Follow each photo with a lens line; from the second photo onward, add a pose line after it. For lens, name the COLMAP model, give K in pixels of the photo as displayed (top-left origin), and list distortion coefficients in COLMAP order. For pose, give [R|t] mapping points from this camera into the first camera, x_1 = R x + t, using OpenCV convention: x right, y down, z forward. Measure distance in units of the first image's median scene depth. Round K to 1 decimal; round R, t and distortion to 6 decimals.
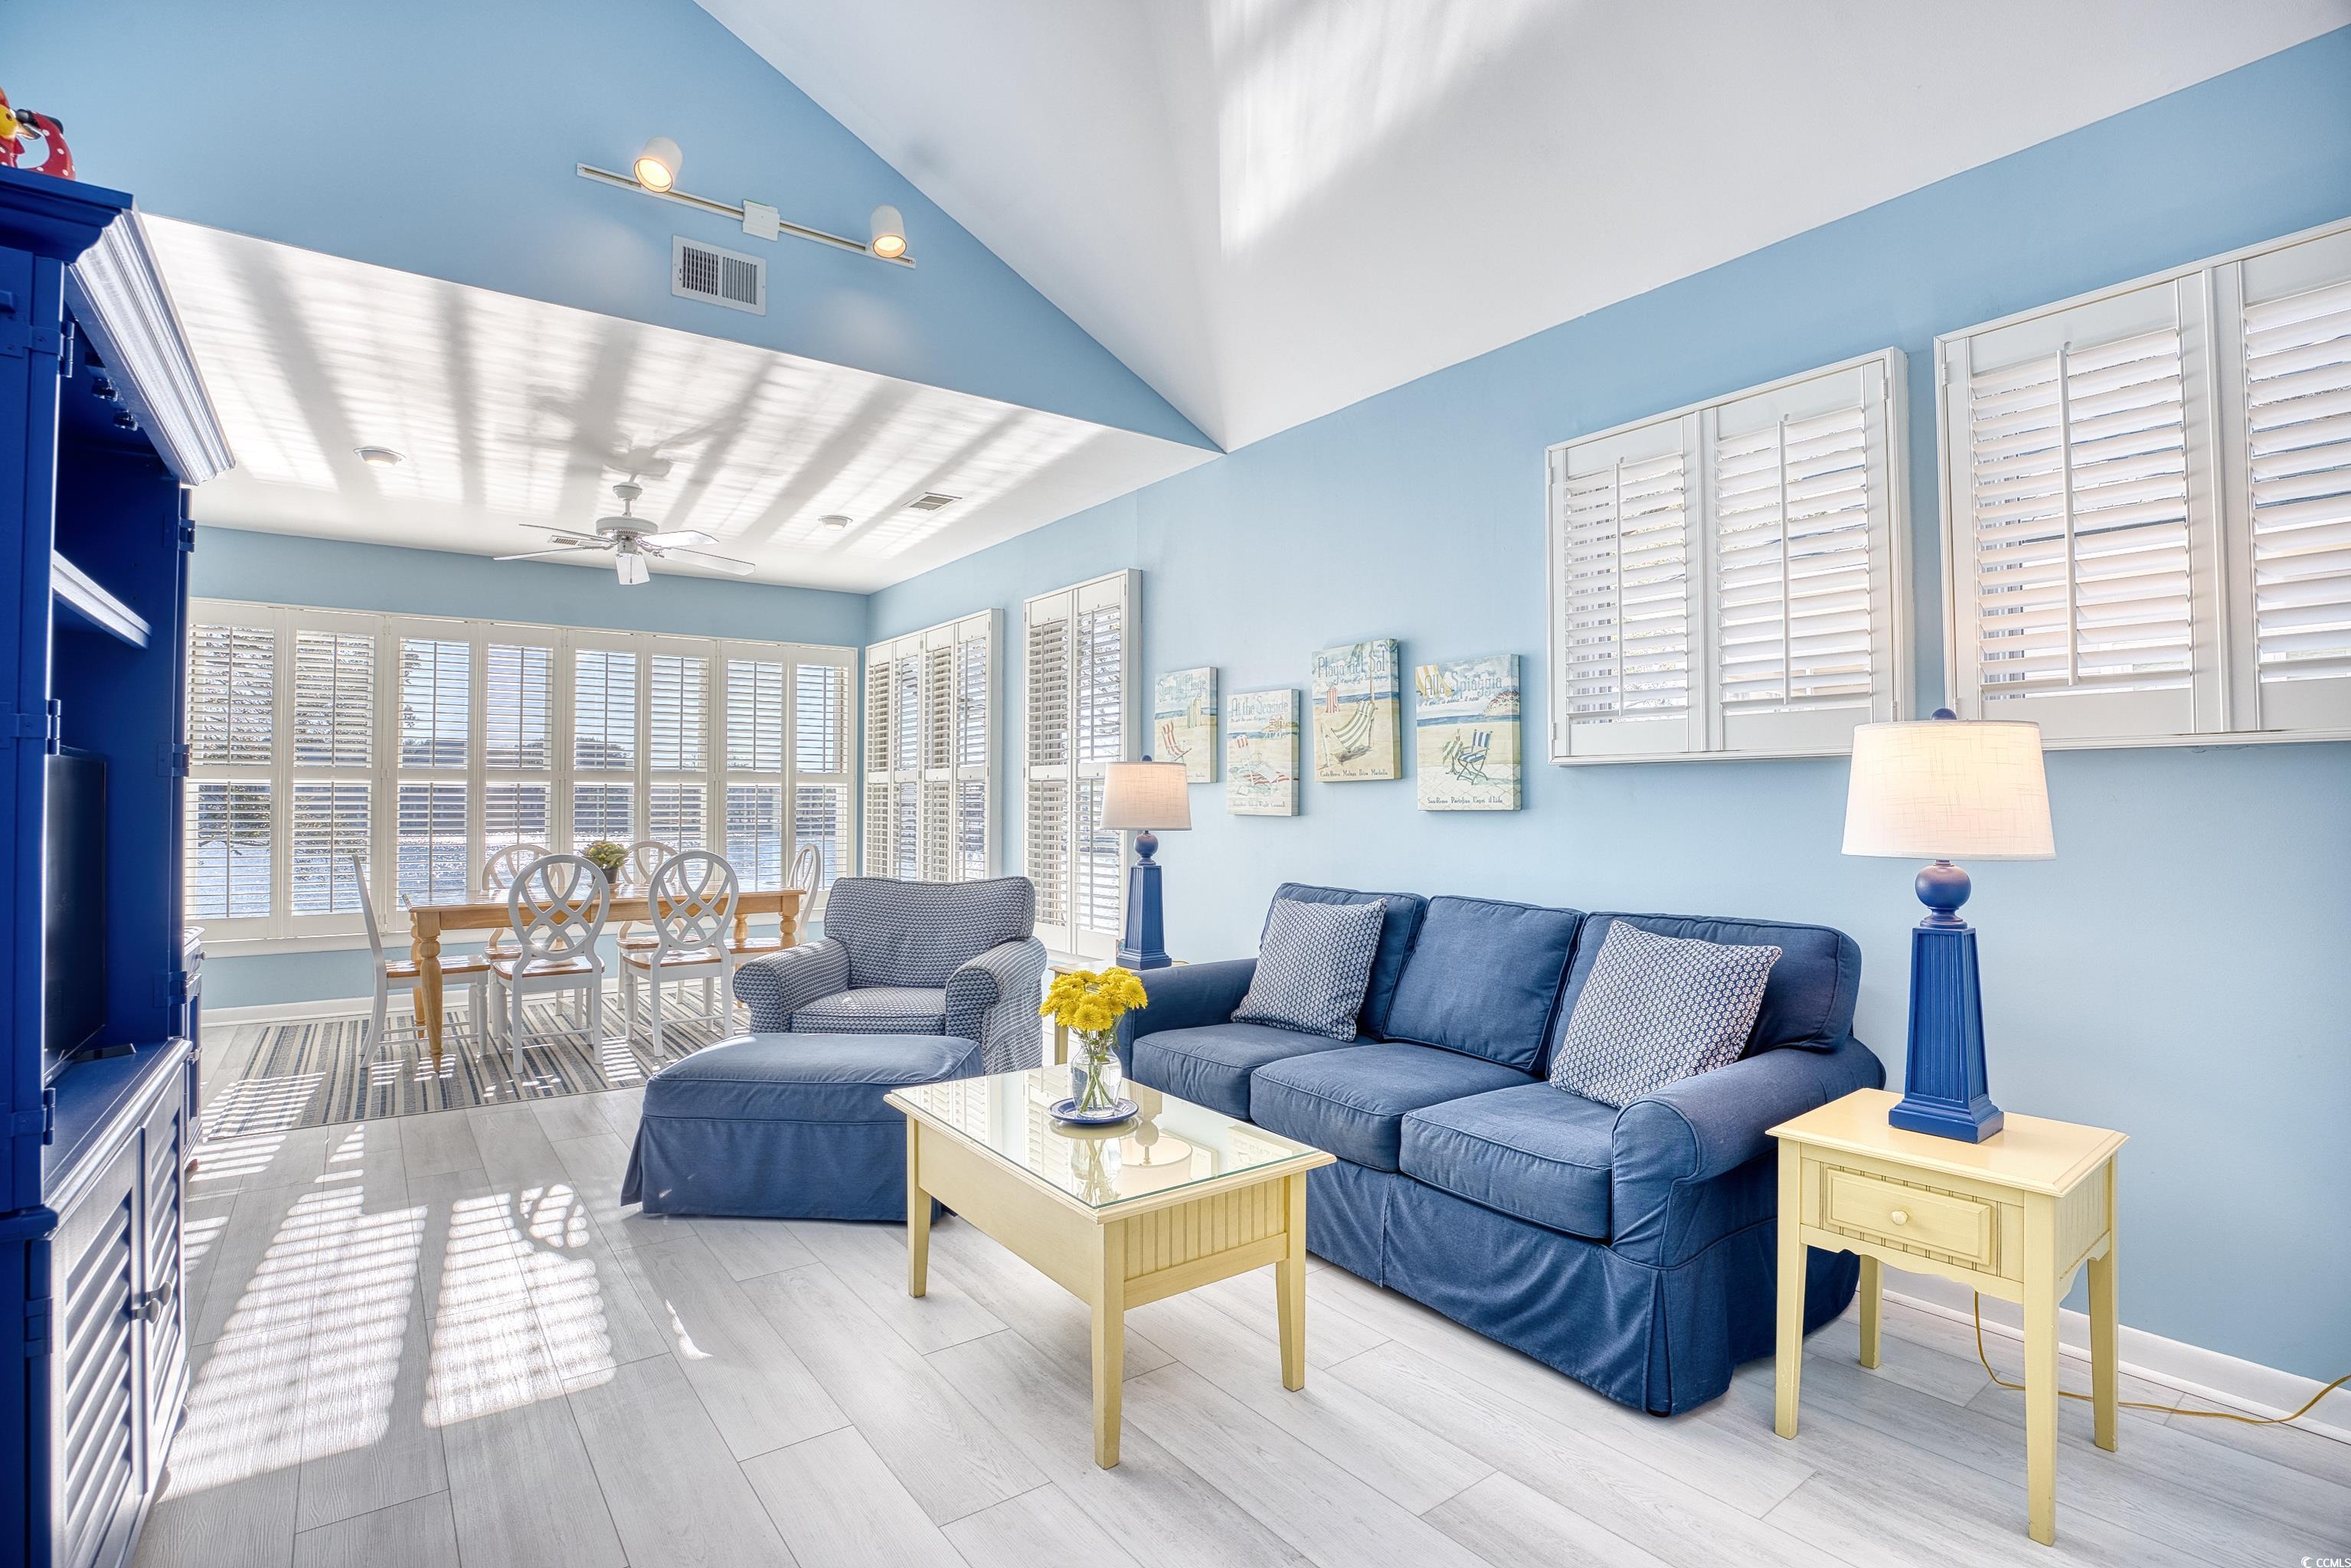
lens RADIAL K [[1096.3, 0, 1171.6], [0, 1096.3, 782.7], [0, 0, 1]] dist [-0.062539, 0.014481]
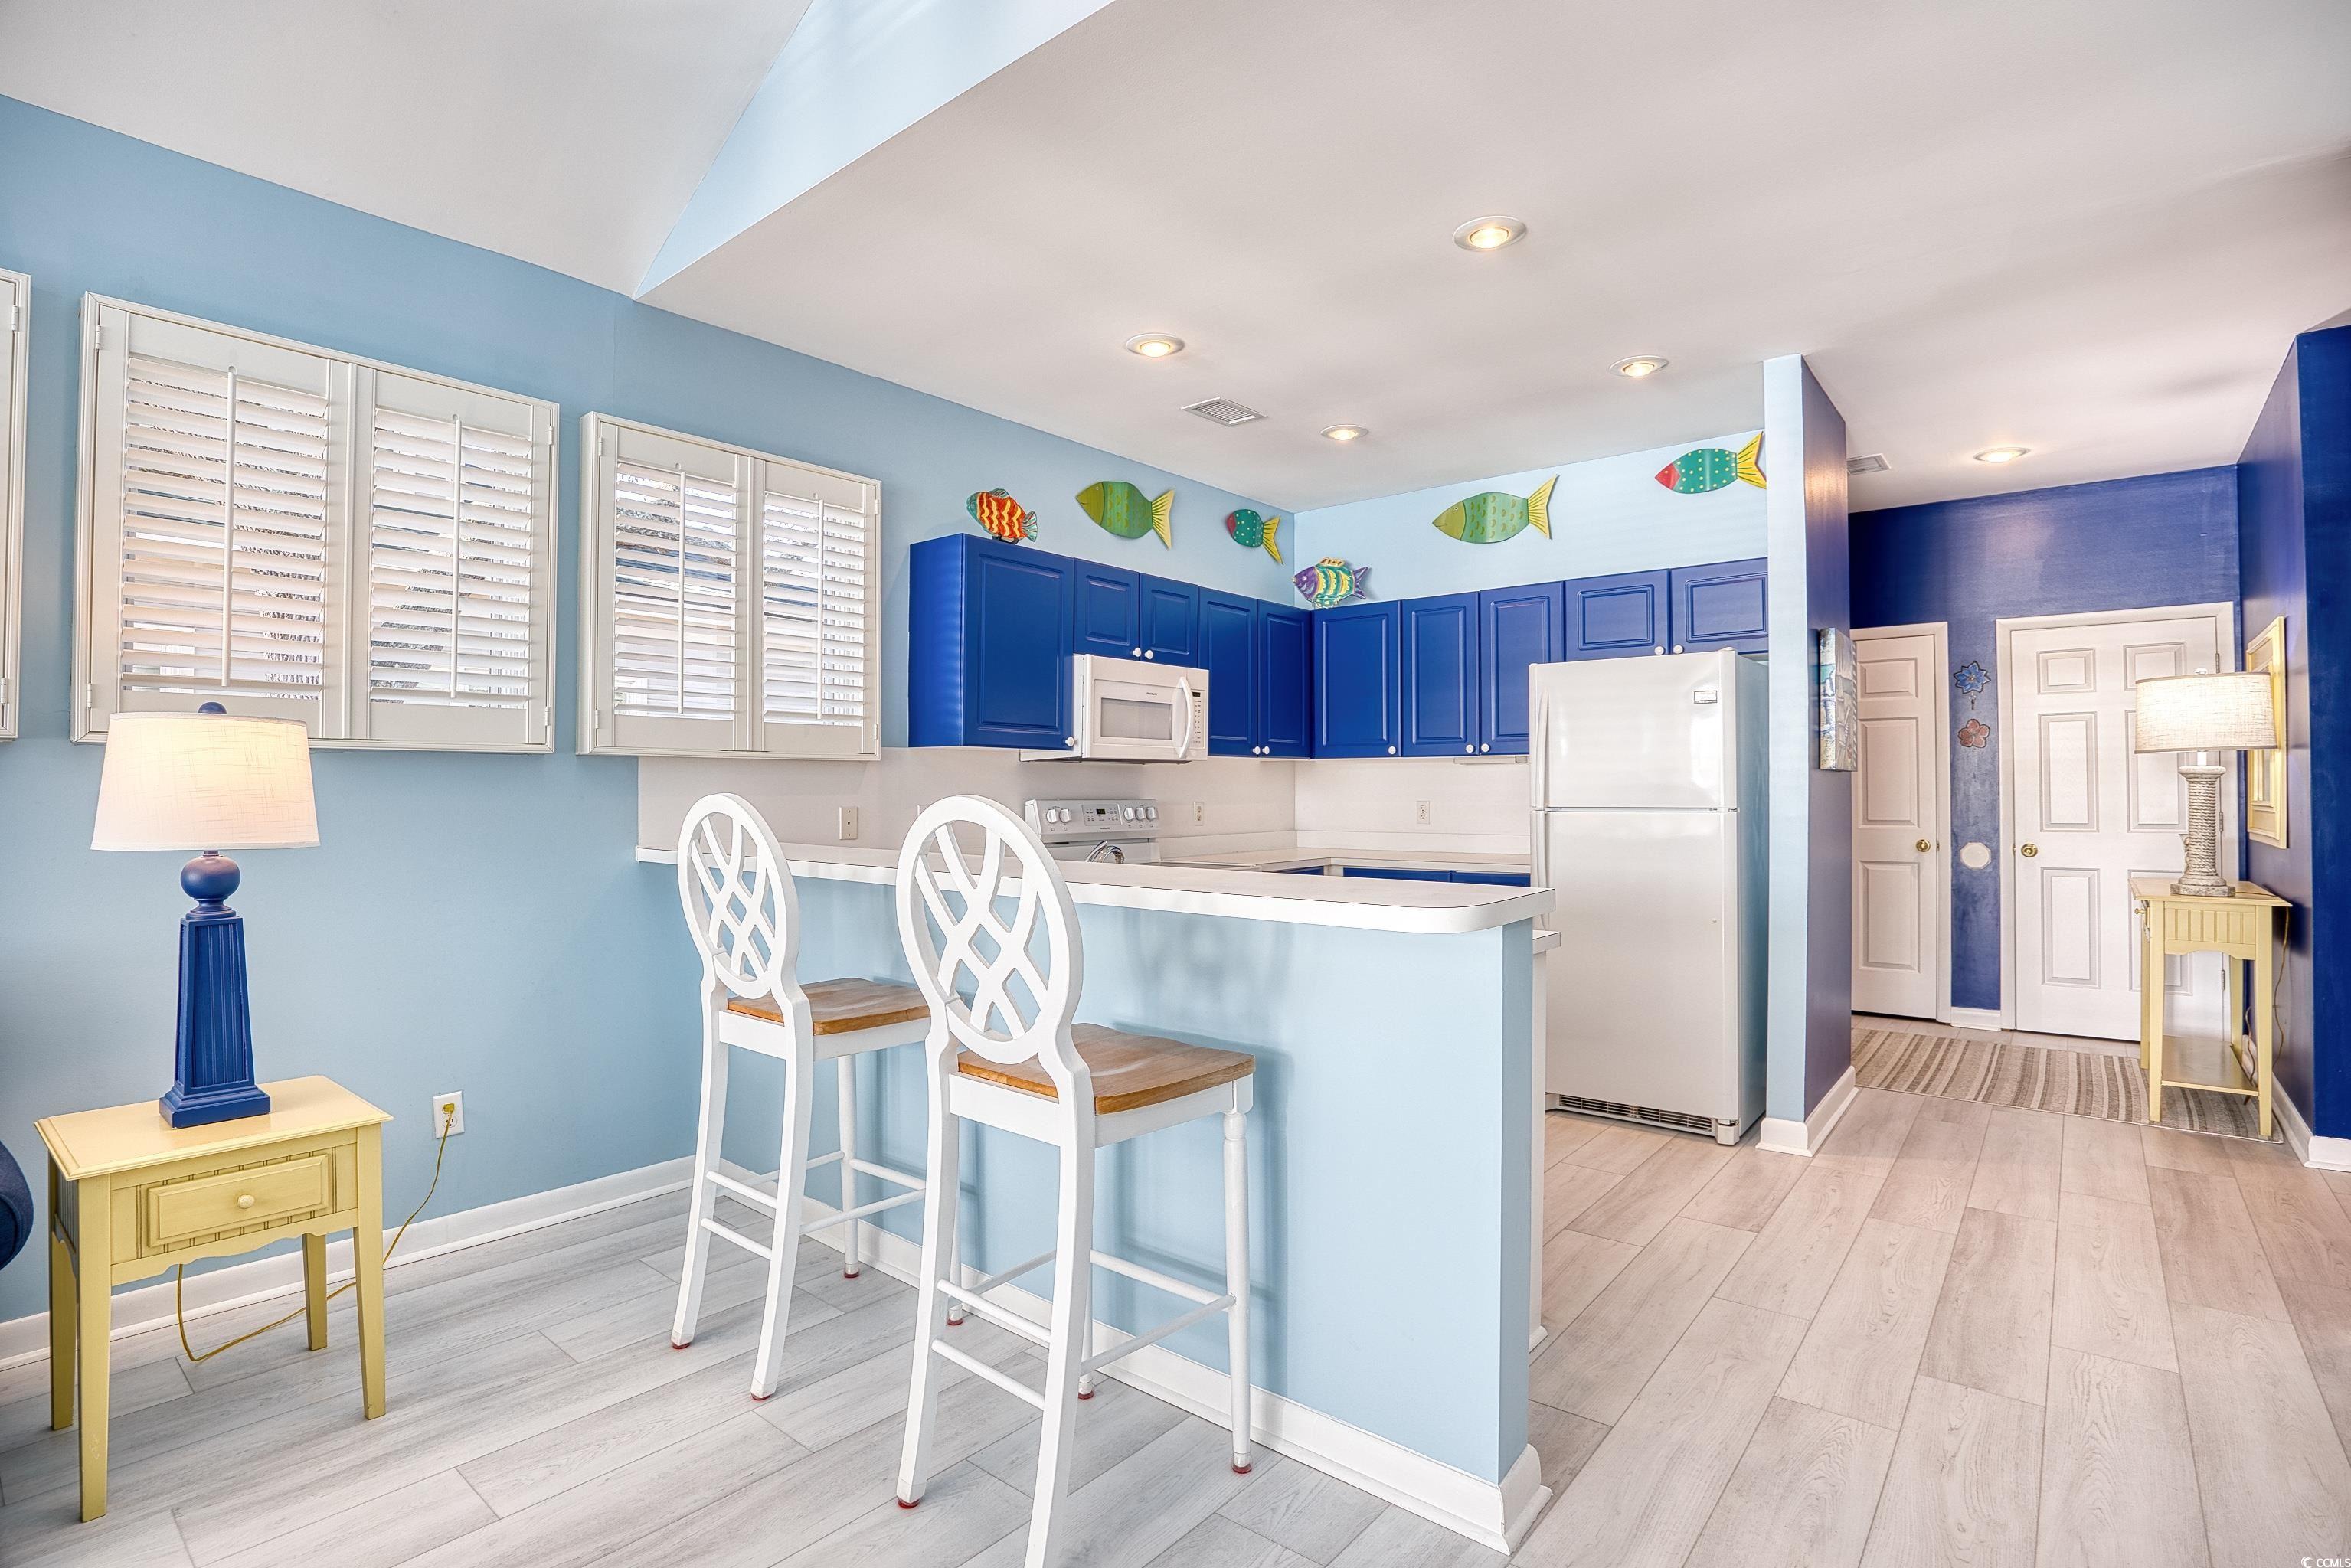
lens RADIAL K [[1131.2, 0, 1183.1], [0, 1131.2, 775.5], [0, 0, 1]] dist [-0.064667, 0.019316]
pose [[-0.234775, 0.016062, 0.971917, -0.223817], [-0.016071, 0.999663, -0.020403, 0.002574], [-0.971917, -0.020410, -0.234438, 0.152147]]
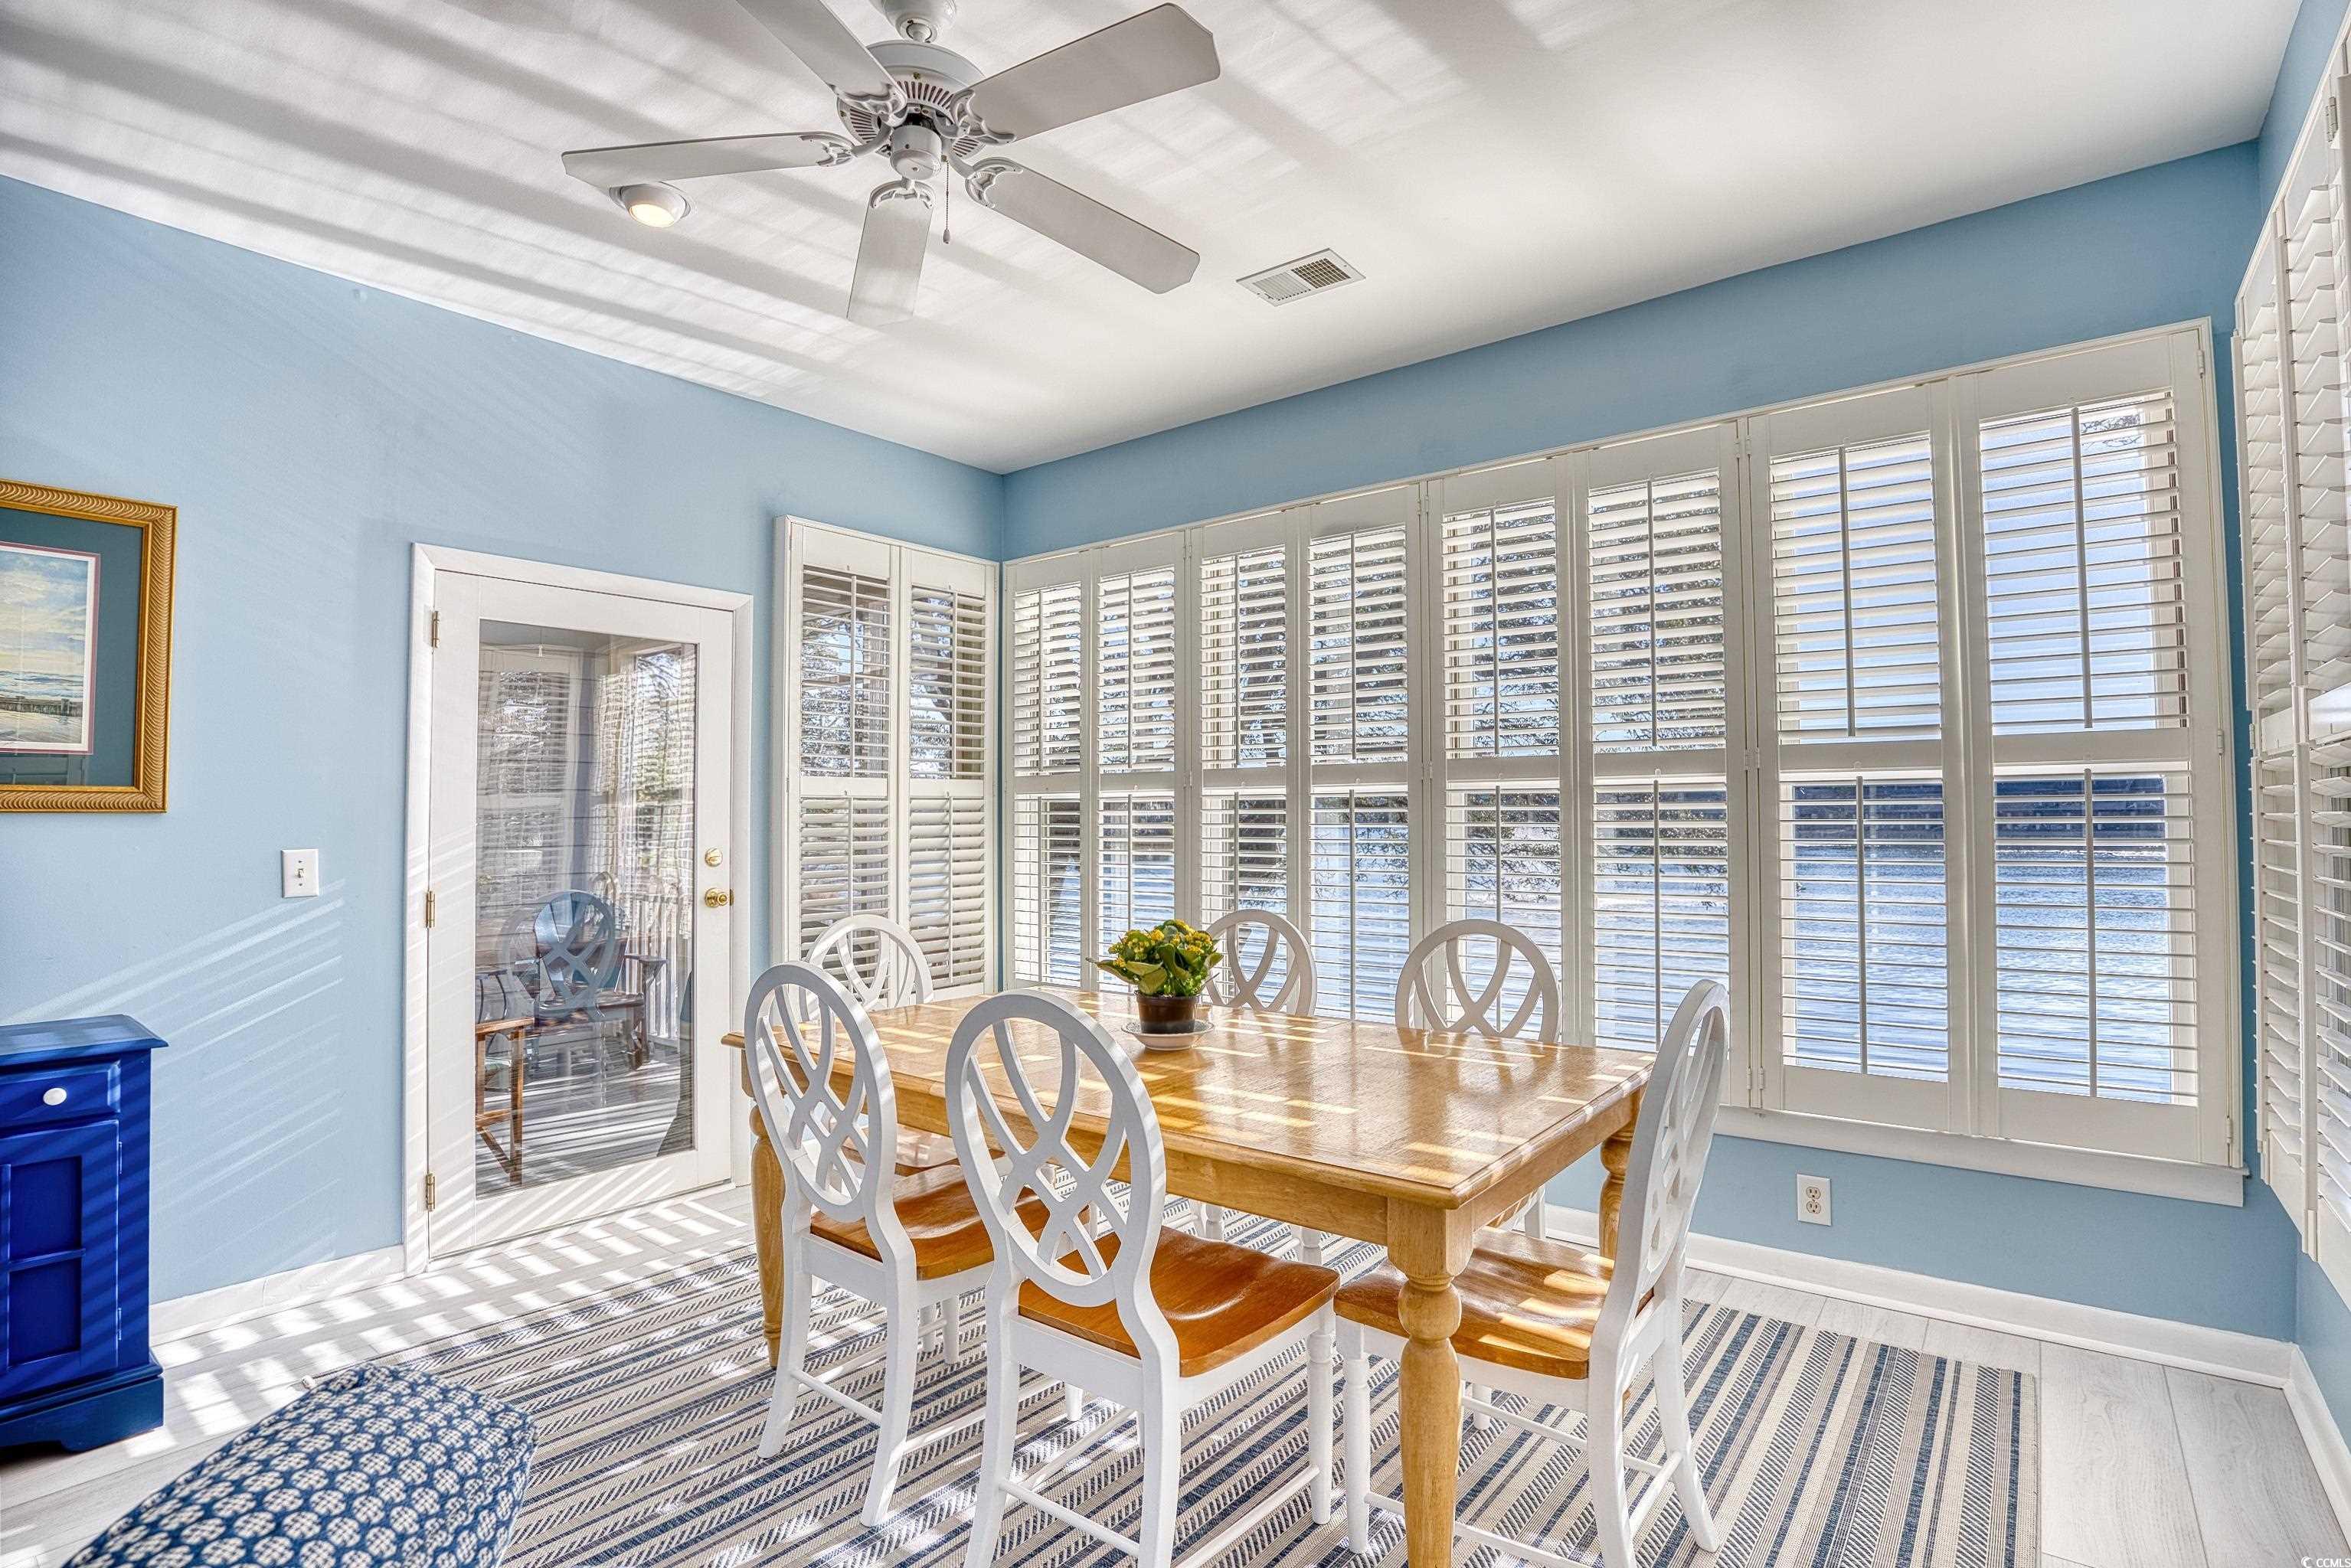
lens RADIAL K [[1139.8, 0, 1155.6], [0, 1139.8, 780.7], [0, 0, 1]] dist [-0.064561, 0.019552]
pose [[0.255574, -0.031607, -0.966273, -0.130781], [0.020536, 0.999417, -0.027260, 0.014674], [0.966571, -0.012876, 0.256075, 1.126514]]
